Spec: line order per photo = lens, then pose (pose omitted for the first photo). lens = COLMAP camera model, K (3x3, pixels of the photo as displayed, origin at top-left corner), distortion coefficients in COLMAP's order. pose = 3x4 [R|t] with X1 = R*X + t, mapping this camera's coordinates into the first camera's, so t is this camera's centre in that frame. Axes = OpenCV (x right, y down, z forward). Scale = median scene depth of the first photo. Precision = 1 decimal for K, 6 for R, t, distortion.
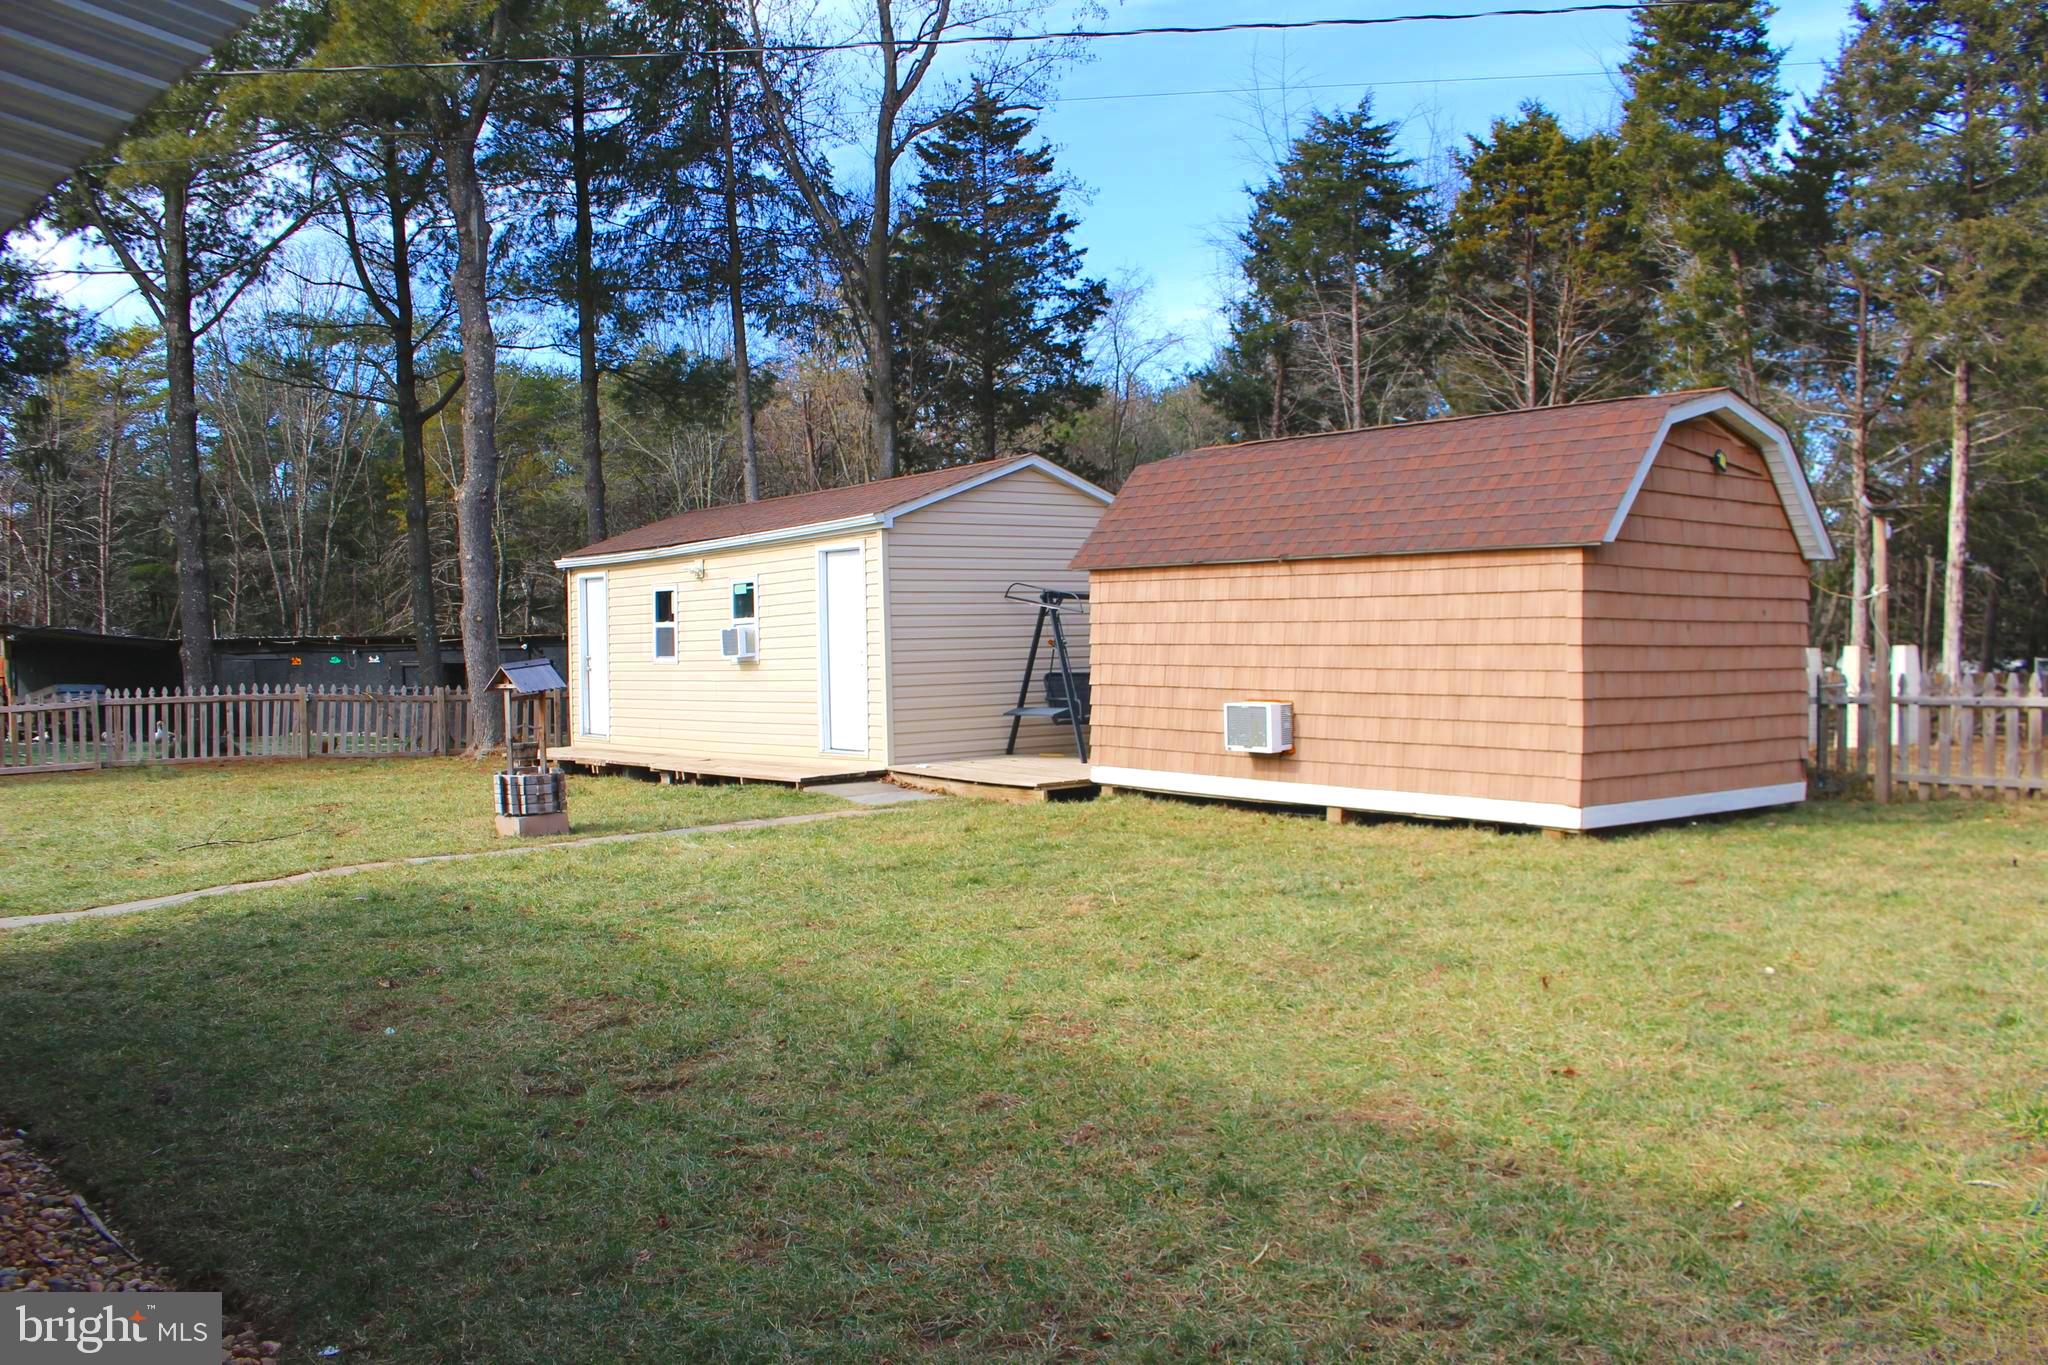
lens RADIAL K [[1694.6, 0, 1031.3], [0, 1694.6, 654.7], [0, 0, 1]] dist [-0.157240, 0.122385]
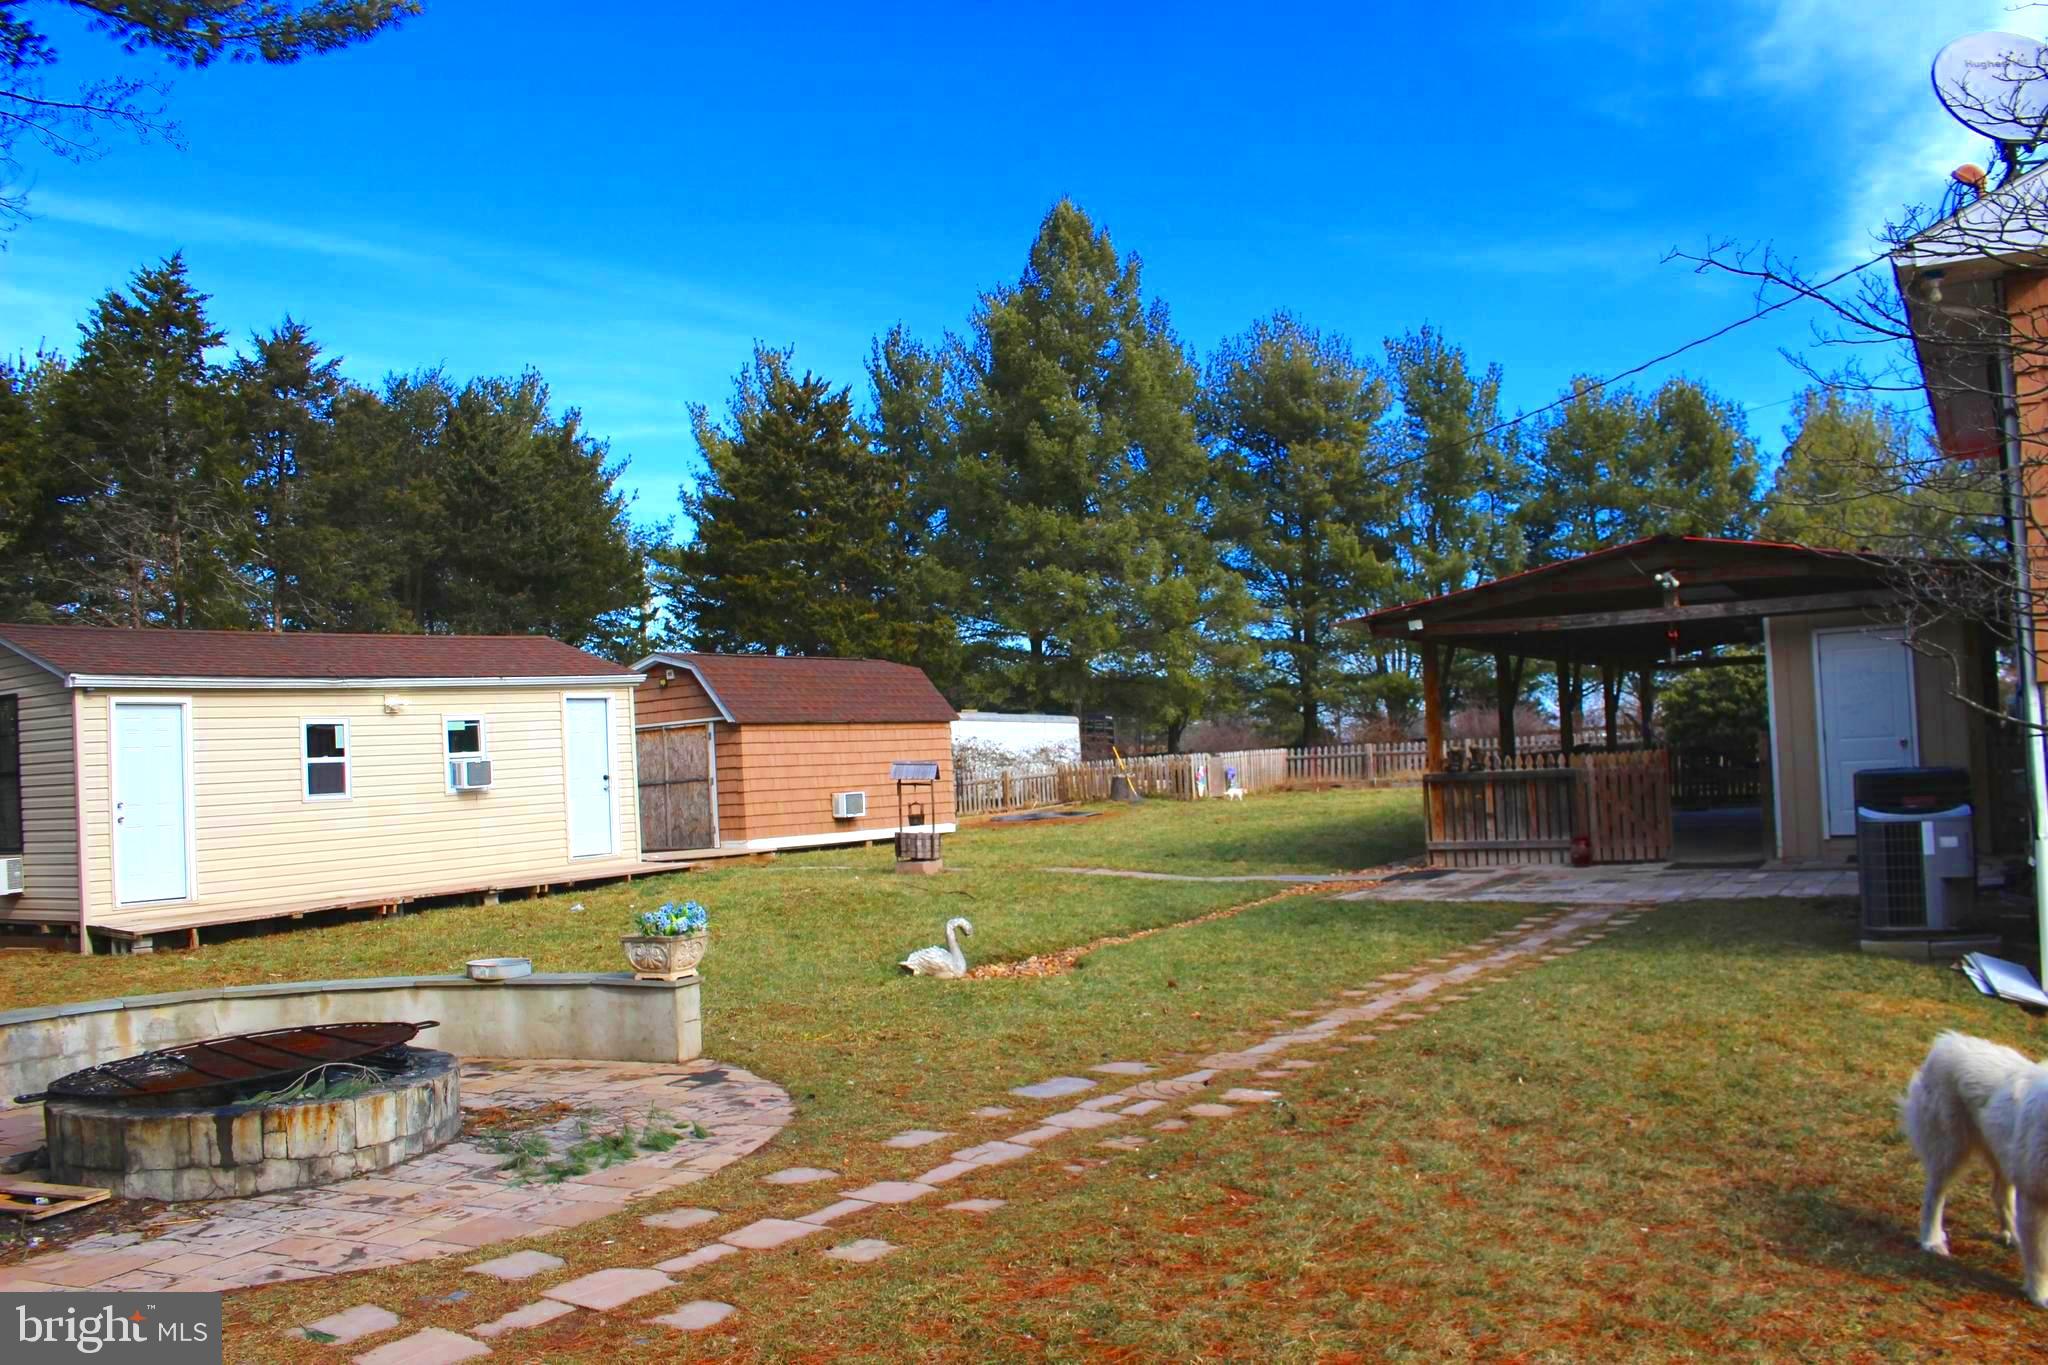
lens RADIAL K [[1694.6, 0, 1031.3], [0, 1694.6, 654.7], [0, 0, 1]] dist [-0.157240, 0.122385]
pose [[-0.249474, 0.081231, 0.964968, -1.339972], [0.058822, 0.995907, -0.068628, 0.011429], [-0.966593, 0.039640, -0.253231, 0.927788]]
